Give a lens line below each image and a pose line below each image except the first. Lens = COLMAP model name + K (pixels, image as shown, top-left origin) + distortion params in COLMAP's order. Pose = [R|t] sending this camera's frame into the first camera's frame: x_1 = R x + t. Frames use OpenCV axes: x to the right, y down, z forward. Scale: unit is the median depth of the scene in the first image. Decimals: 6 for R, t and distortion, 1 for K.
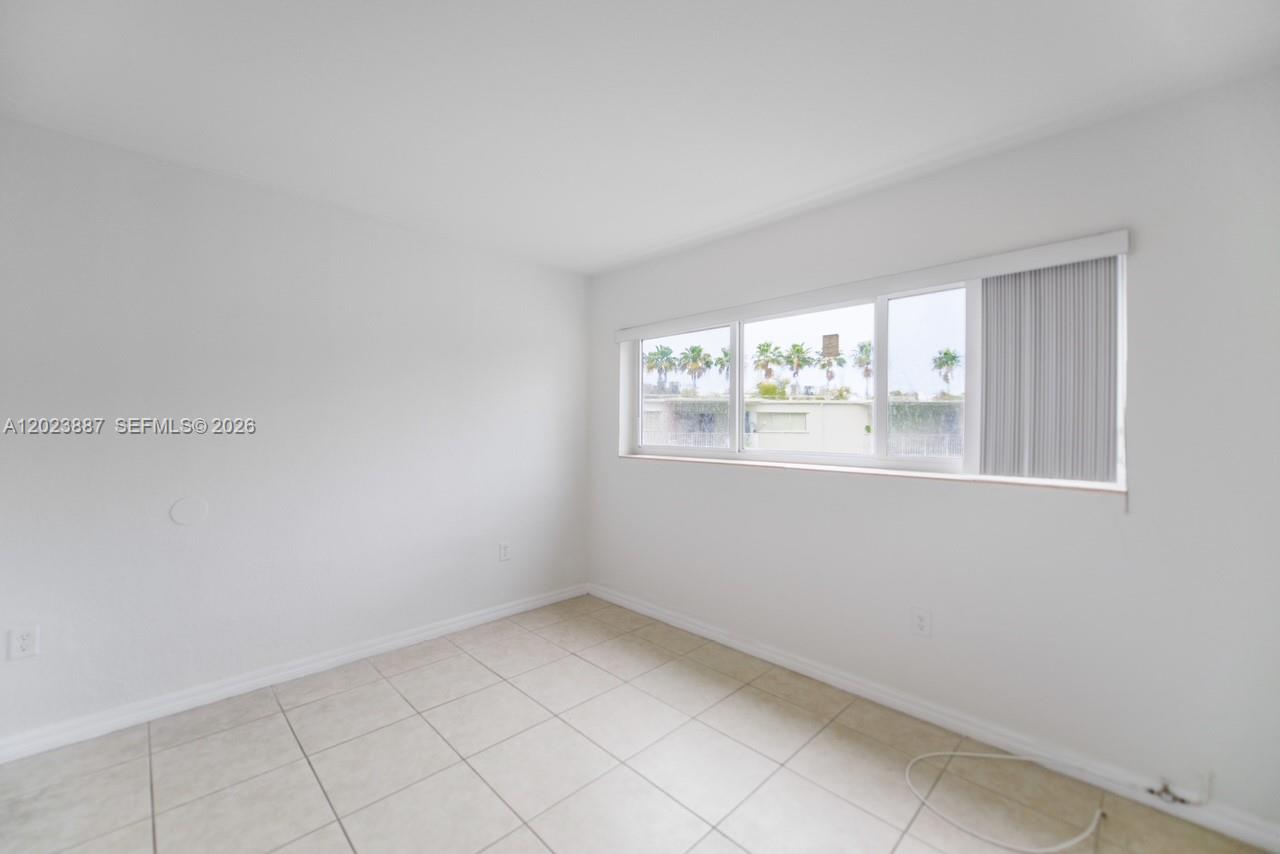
lens RADIAL K [[506.5, 0, 648.0], [0, 506.5, 419.4], [0, 0, 1]] dist [0.002262, -0.000947]
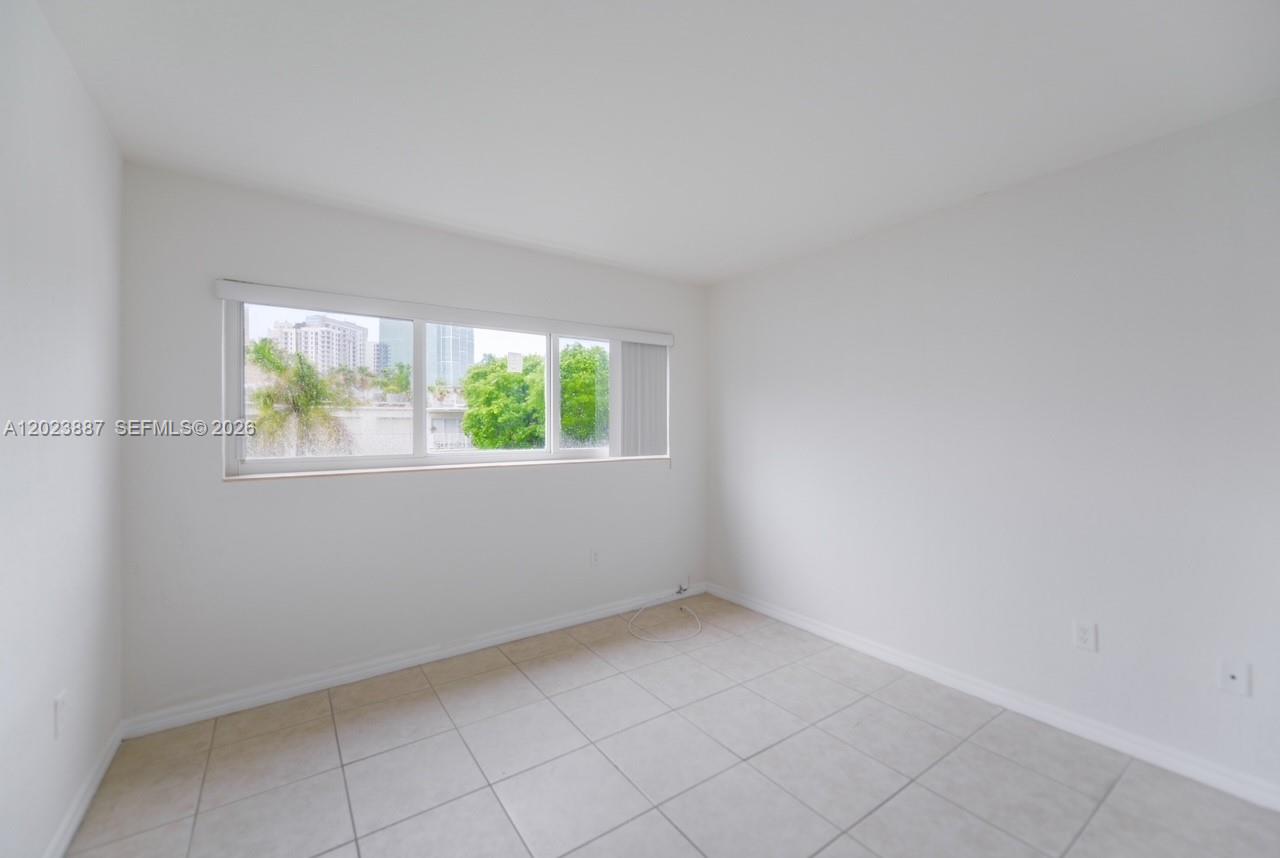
lens RADIAL K [[506.5, 0, 622.7], [0, 506.5, 434.5], [0, 0, 1]] dist [0.002262, -0.000947]
pose [[0.189876, -0.021714, 0.981568, -0.830330], [-0.008355, 0.999683, 0.023731, -0.005086], [-0.981773, -0.012707, 0.189634, 0.565227]]
